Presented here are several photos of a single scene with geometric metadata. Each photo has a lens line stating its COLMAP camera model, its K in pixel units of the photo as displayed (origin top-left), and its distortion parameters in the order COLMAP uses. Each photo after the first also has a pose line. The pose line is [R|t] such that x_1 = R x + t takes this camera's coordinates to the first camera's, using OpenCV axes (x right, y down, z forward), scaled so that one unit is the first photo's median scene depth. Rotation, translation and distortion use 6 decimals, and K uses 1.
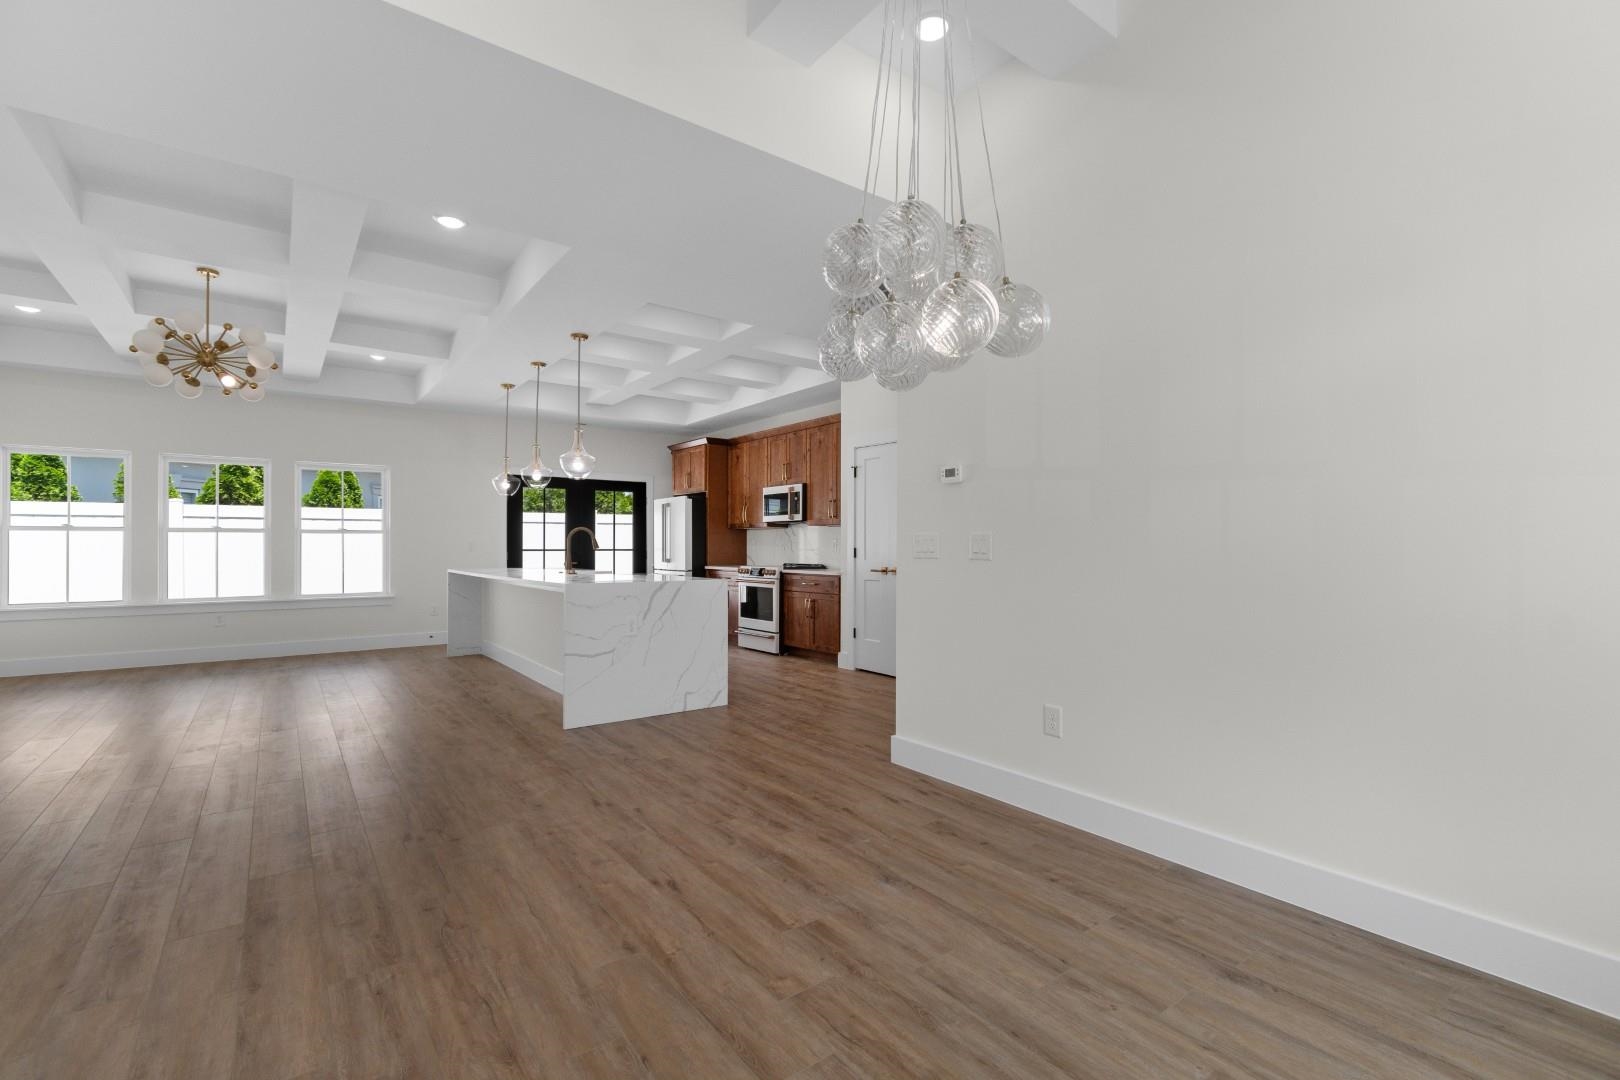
lens RADIAL K [[707.5, 0, 819.1], [0, 707.5, 543.9], [0, 0, 1]] dist [0.001594, -0.001076]
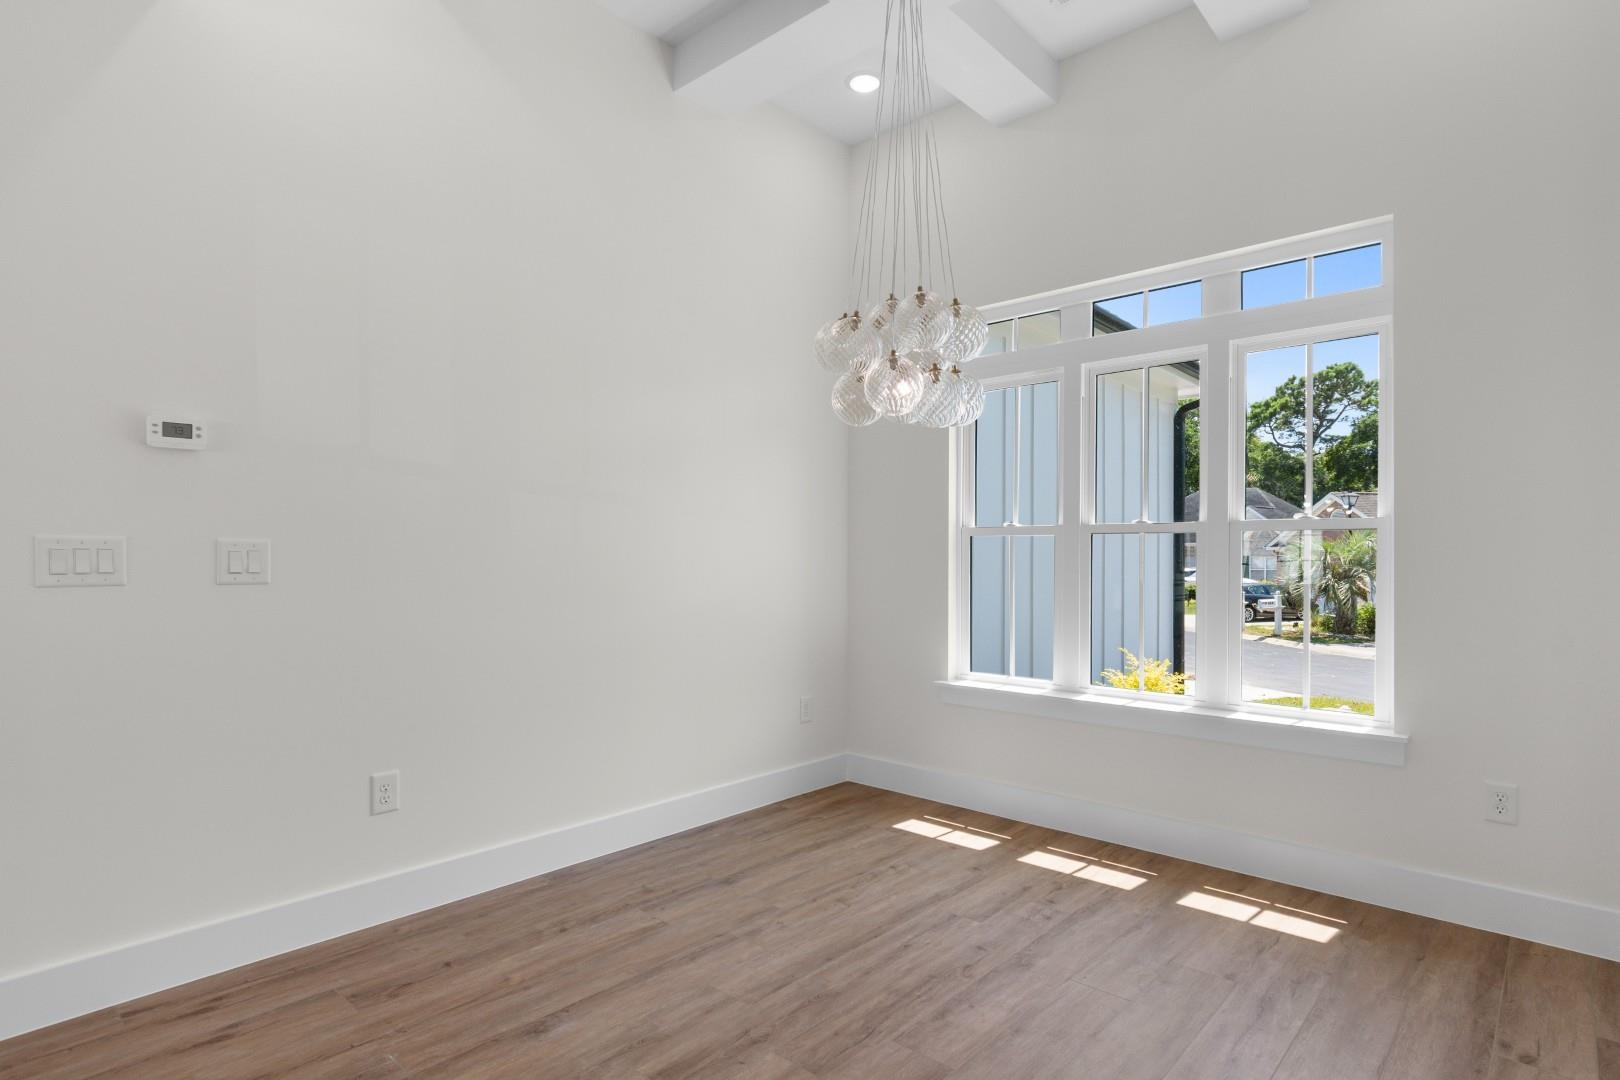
lens RADIAL K [[837.3, 0, 815.8], [0, 837.3, 553.8], [0, 0, 1]] dist [0.002871, 0.000086]
pose [[-0.186324, 0.002924, 0.982484, -0.263387], [-0.005953, 0.999974, -0.004105, -0.001728], [-0.982470, -0.006613, -0.186302, 0.296236]]
